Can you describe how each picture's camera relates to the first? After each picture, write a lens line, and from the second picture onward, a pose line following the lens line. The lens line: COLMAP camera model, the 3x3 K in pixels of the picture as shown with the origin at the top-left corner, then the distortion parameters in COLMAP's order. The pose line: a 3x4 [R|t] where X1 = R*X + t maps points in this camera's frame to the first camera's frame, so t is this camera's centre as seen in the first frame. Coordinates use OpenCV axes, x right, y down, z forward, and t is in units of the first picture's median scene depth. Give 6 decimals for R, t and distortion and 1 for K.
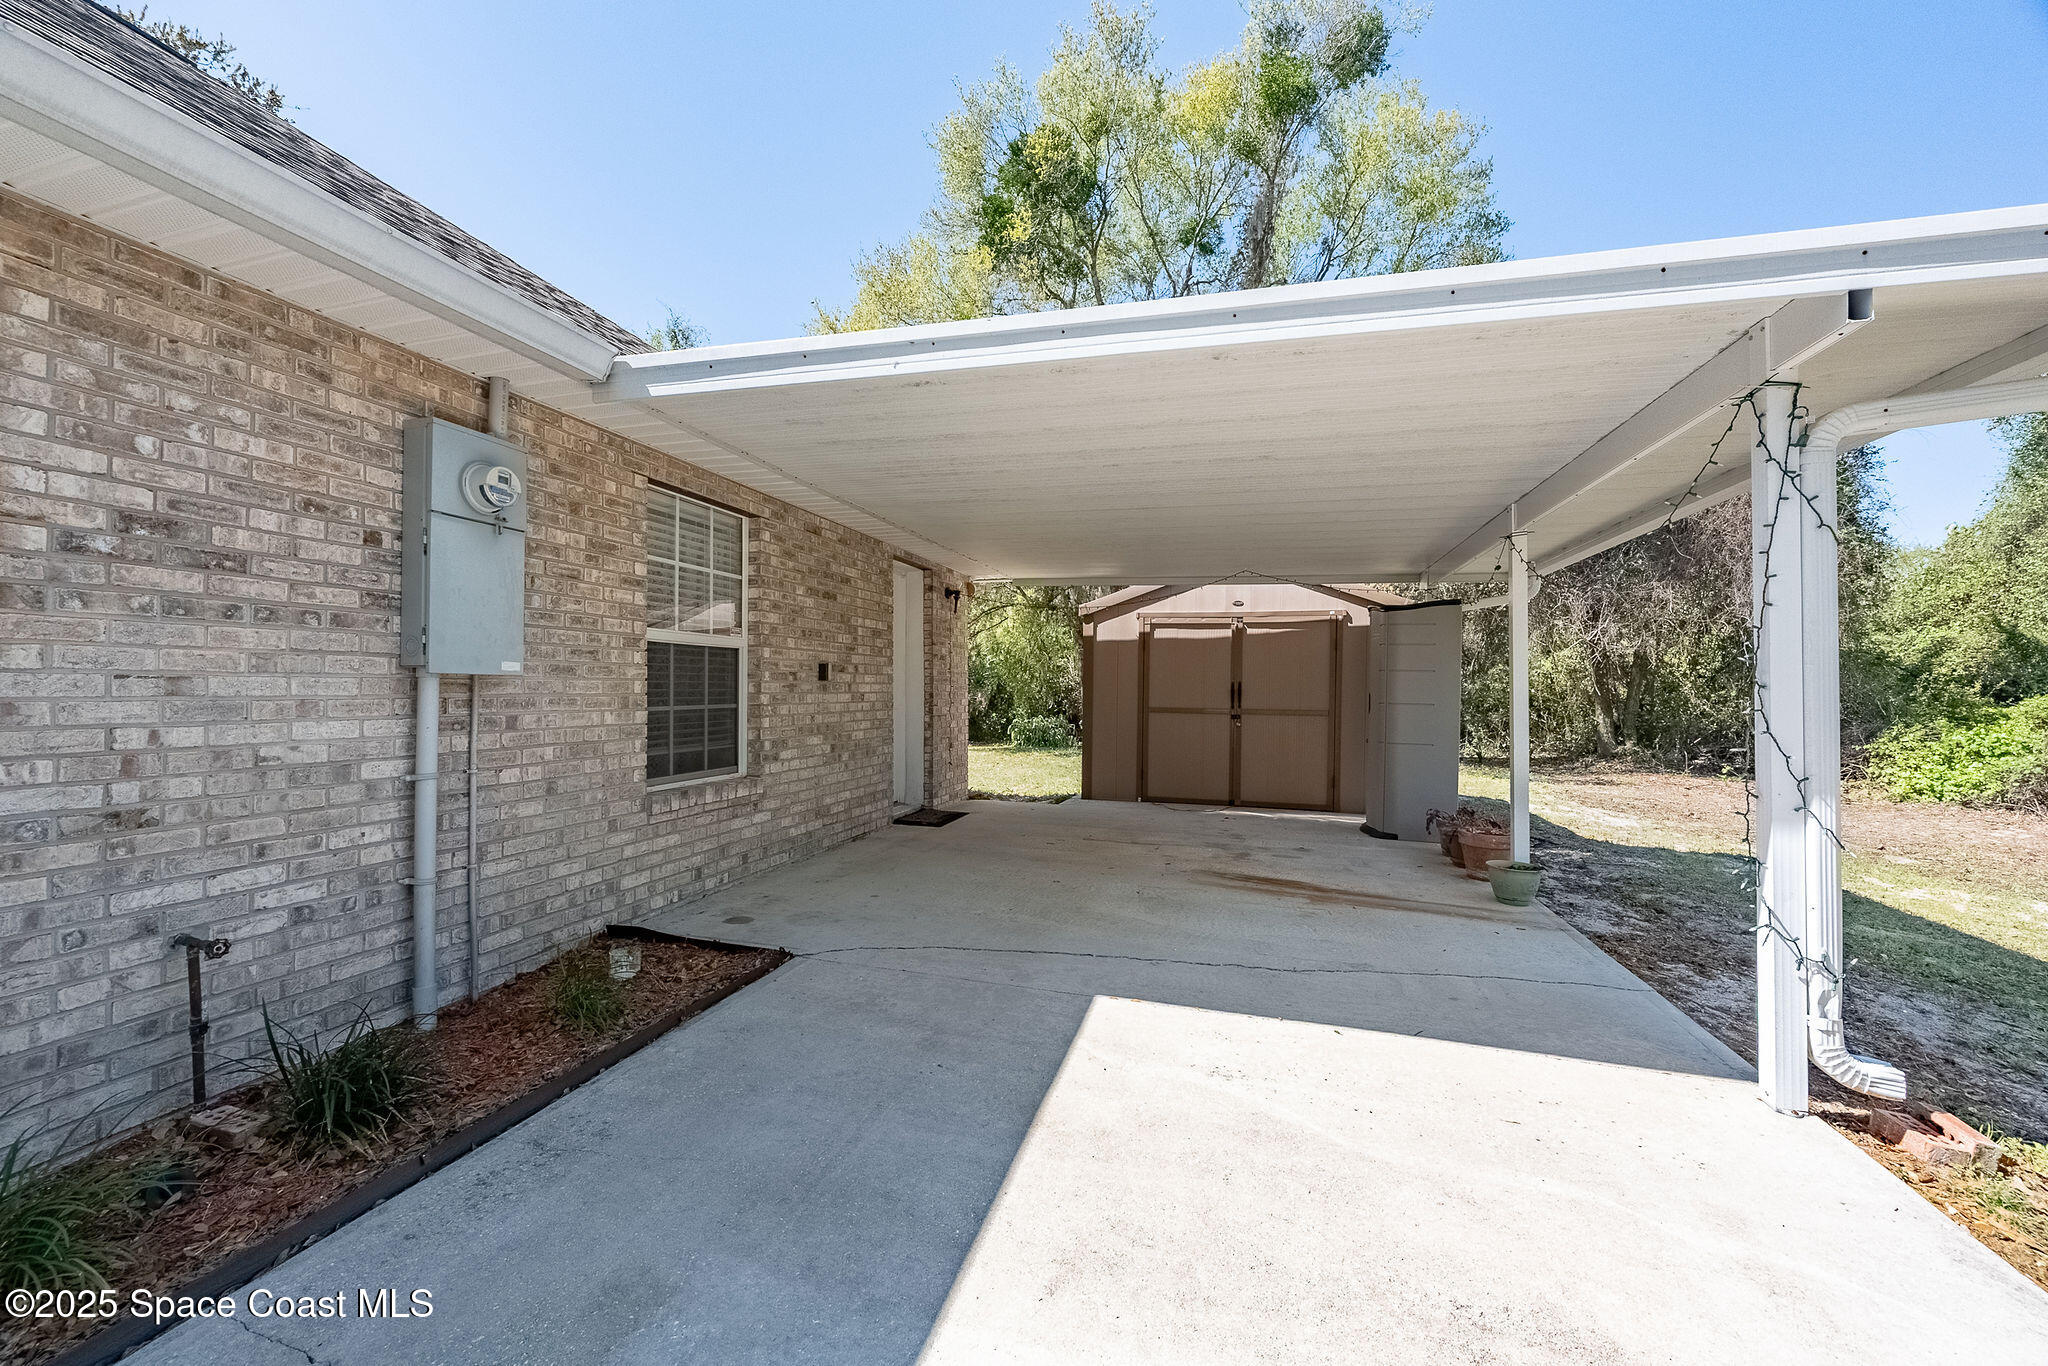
lens RADIAL K [[807.5, 0, 1020.0], [0, 807.5, 679.3], [0, 0, 1]] dist [0.003665, 0.000343]
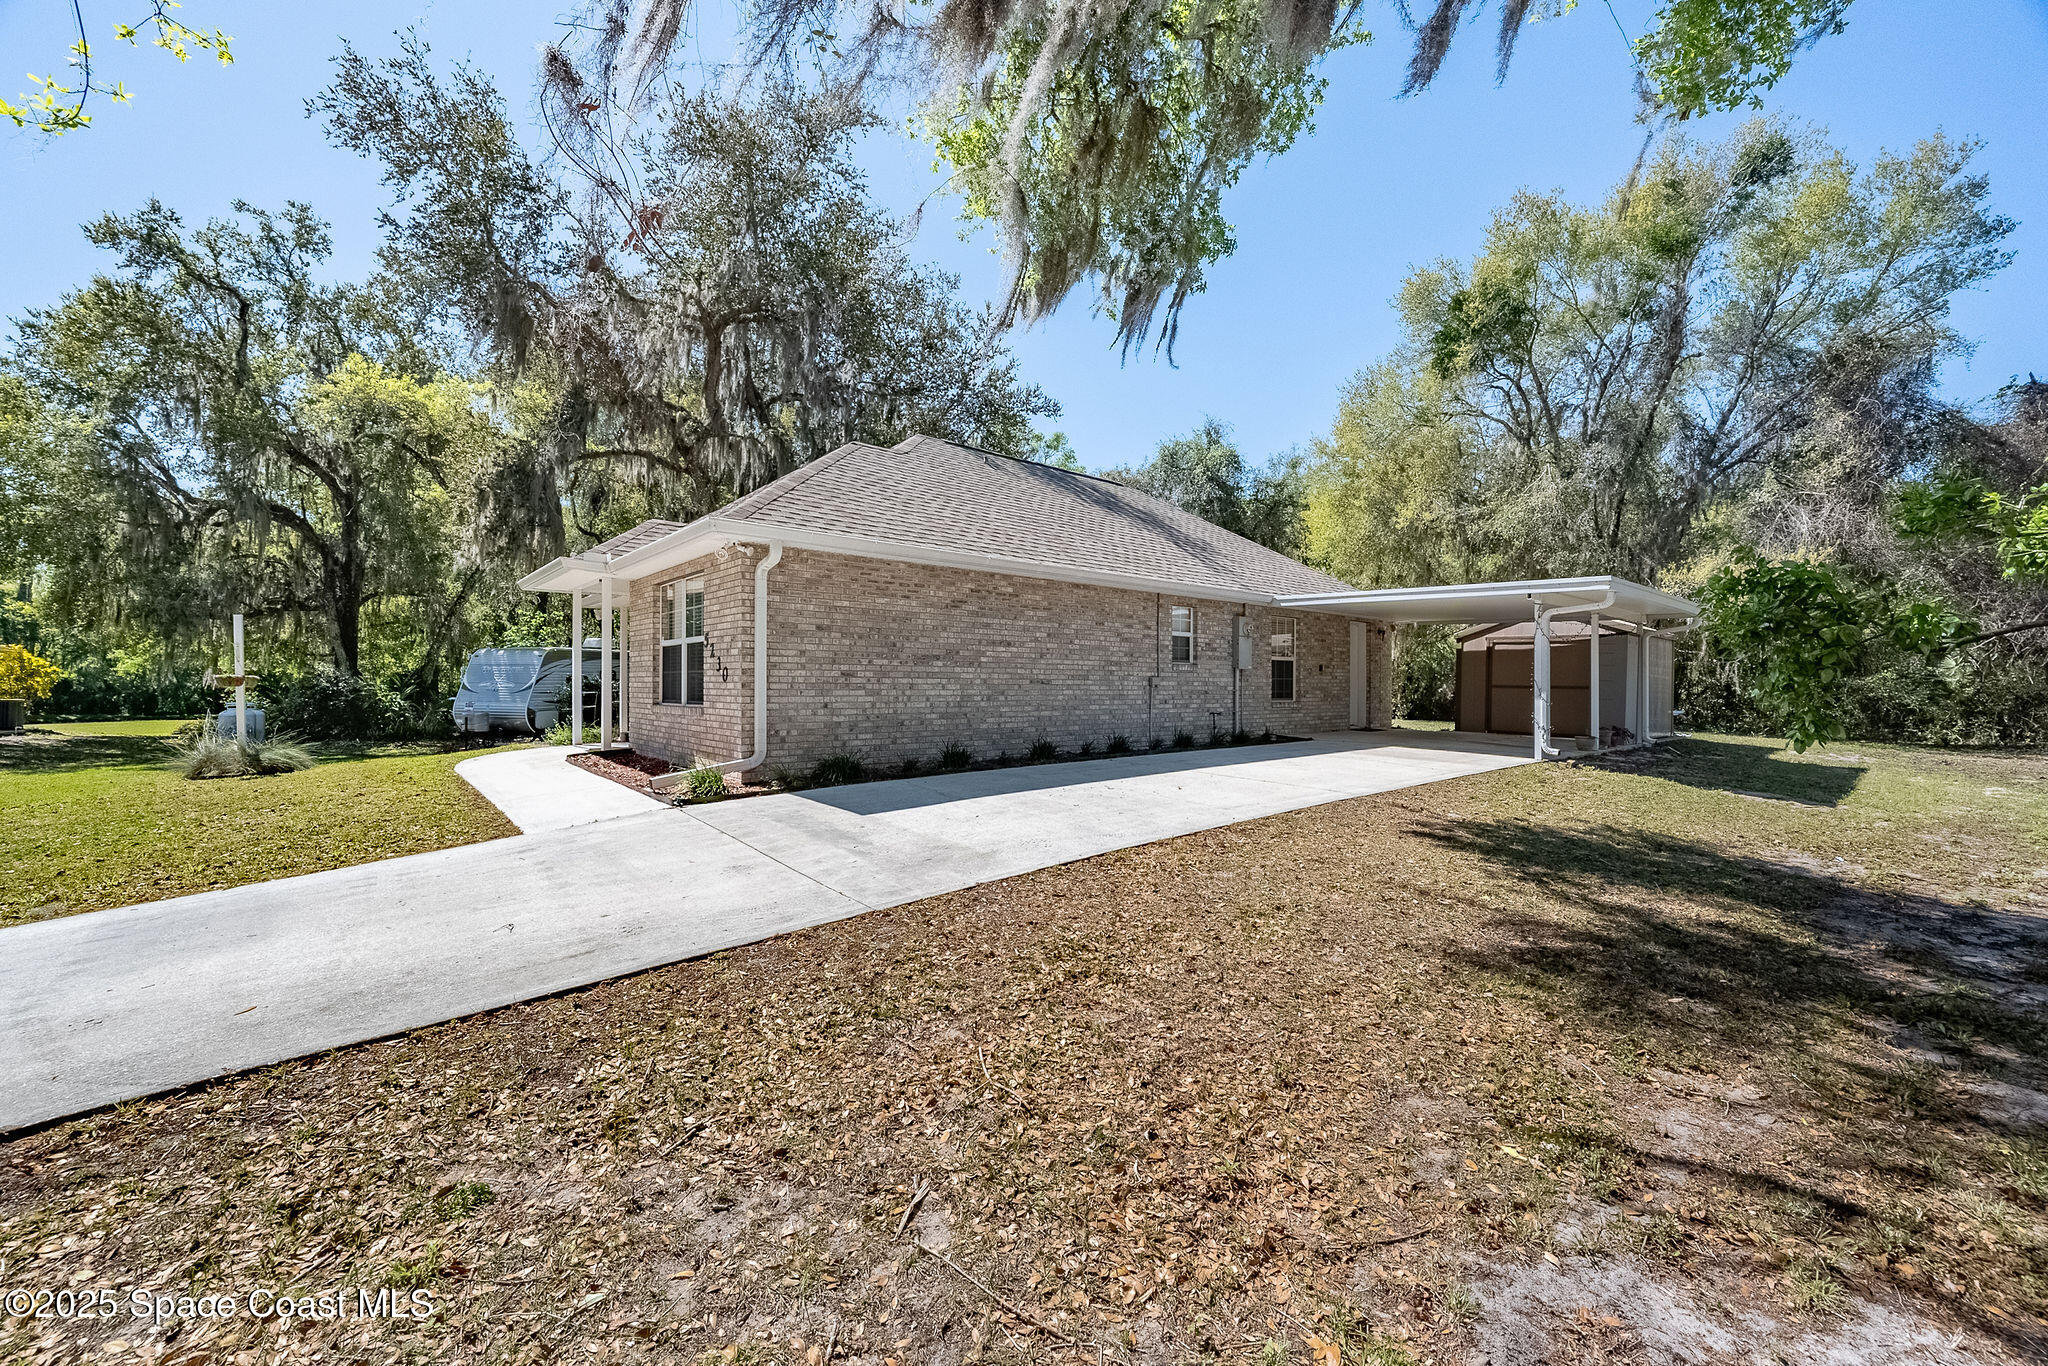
lens RADIAL K [[807.5, 0, 1016.5], [0, 807.5, 681.3], [0, 0, 1]] dist [0.003665, 0.000343]
pose [[0.830057, 0.003666, -0.557667, 0.503950], [0.000654, 0.999971, 0.007548, 0.017148], [0.557679, -0.006631, 0.830030, -2.179506]]
